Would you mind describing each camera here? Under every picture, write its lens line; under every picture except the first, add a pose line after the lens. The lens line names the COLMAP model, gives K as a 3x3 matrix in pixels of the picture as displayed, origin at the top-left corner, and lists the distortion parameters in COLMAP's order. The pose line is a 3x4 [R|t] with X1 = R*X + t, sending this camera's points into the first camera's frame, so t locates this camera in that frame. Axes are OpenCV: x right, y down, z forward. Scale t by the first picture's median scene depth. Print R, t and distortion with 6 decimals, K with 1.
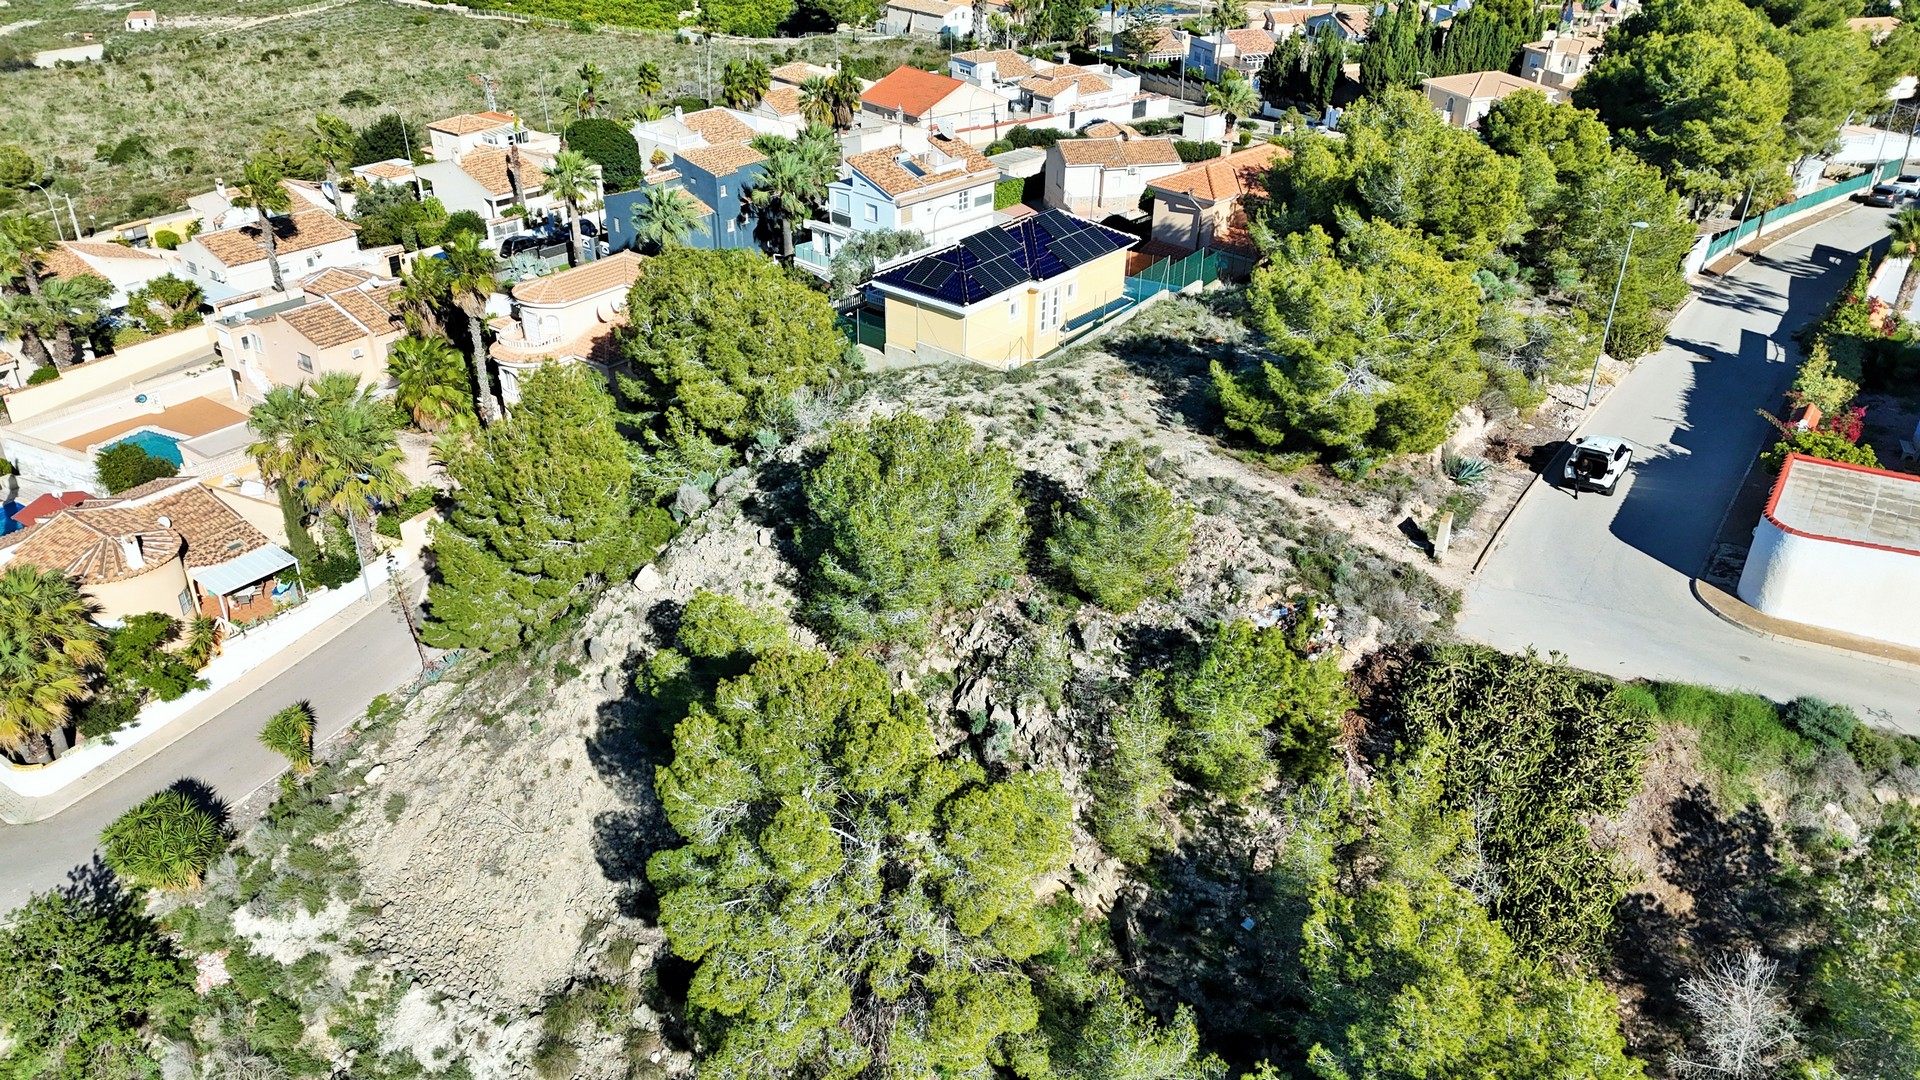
lens RADIAL K [[1414.3, 0, 973.7], [0, 1414.3, 533.3], [0, 0, 1]] dist [0.076771, -0.069350]
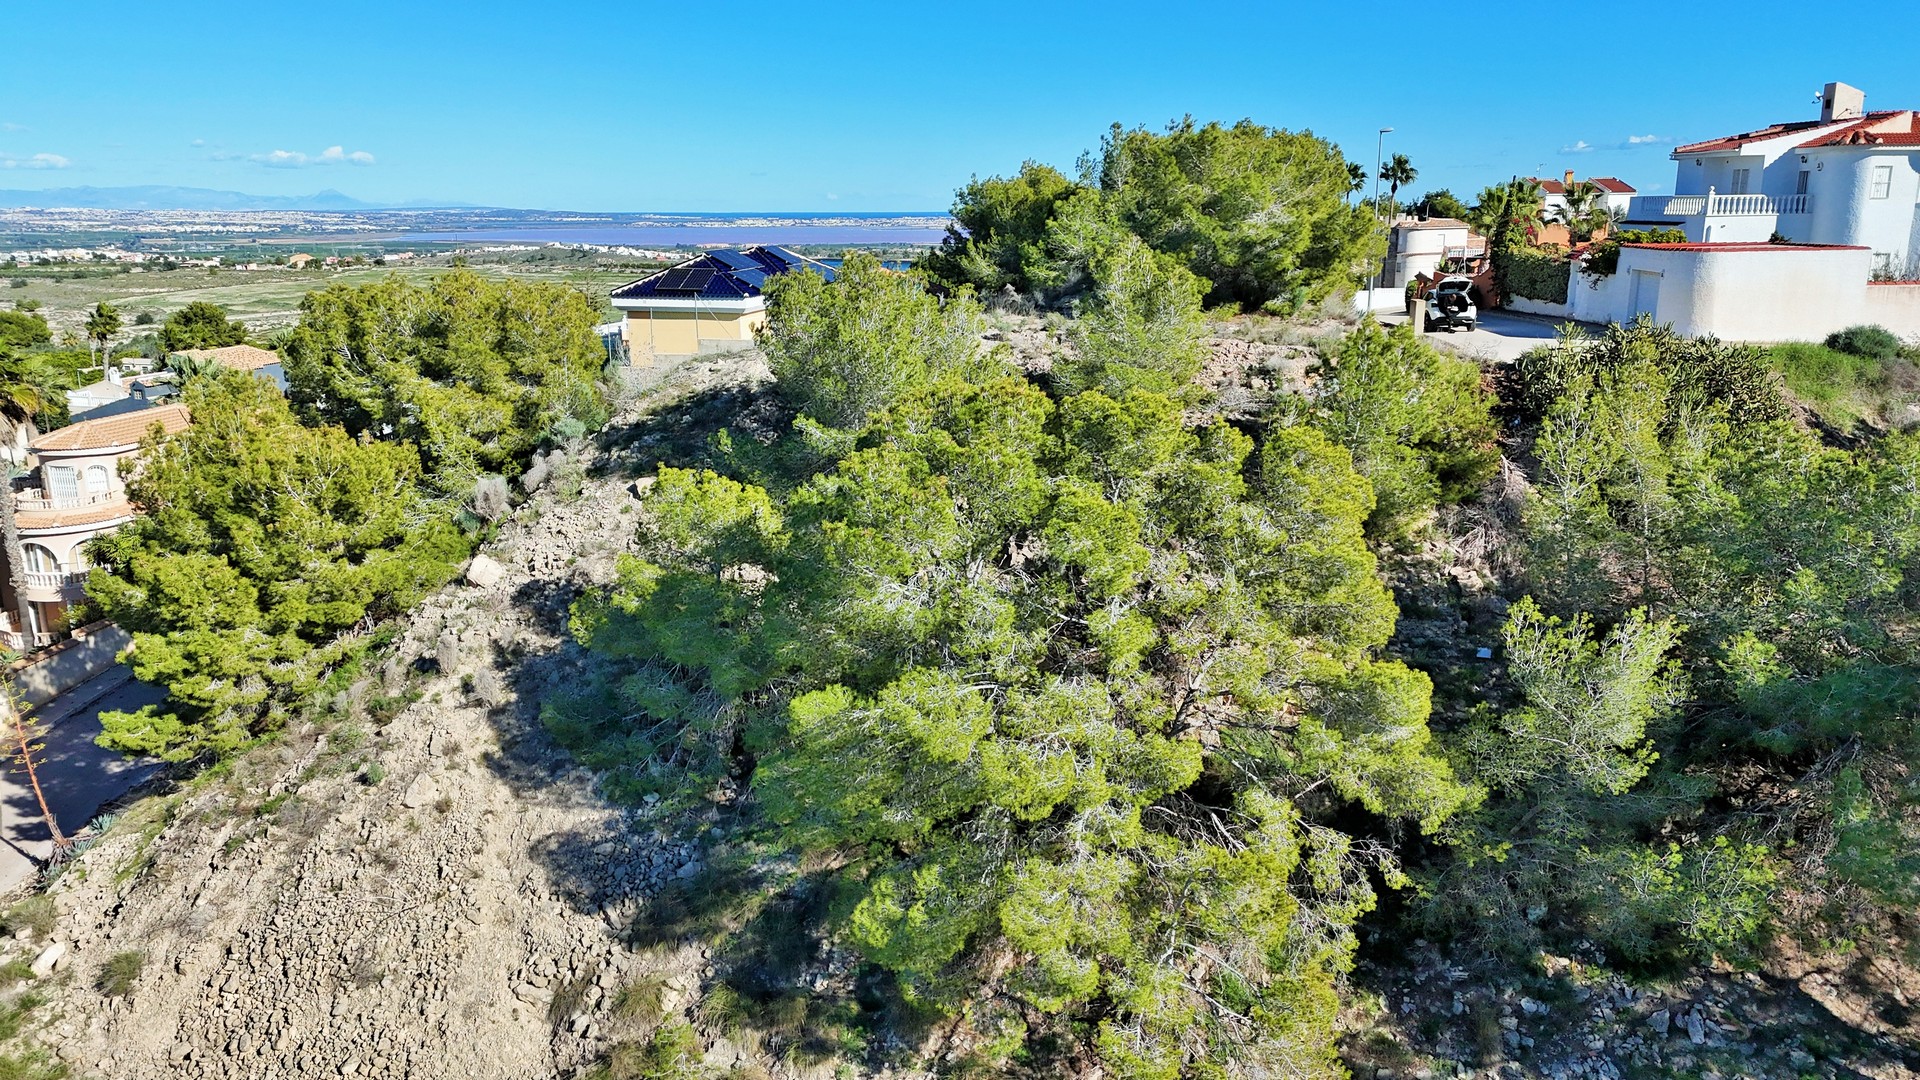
lens RADIAL K [[1414.3, 0, 973.7], [0, 1414.3, 533.3], [0, 0, 1]] dist [0.076771, -0.069350]
pose [[0.894003, -0.125966, 0.429990, -0.366627], [0.237901, 0.946670, -0.217299, 0.269014], [-0.379686, 0.296561, 0.876293, 0.298222]]
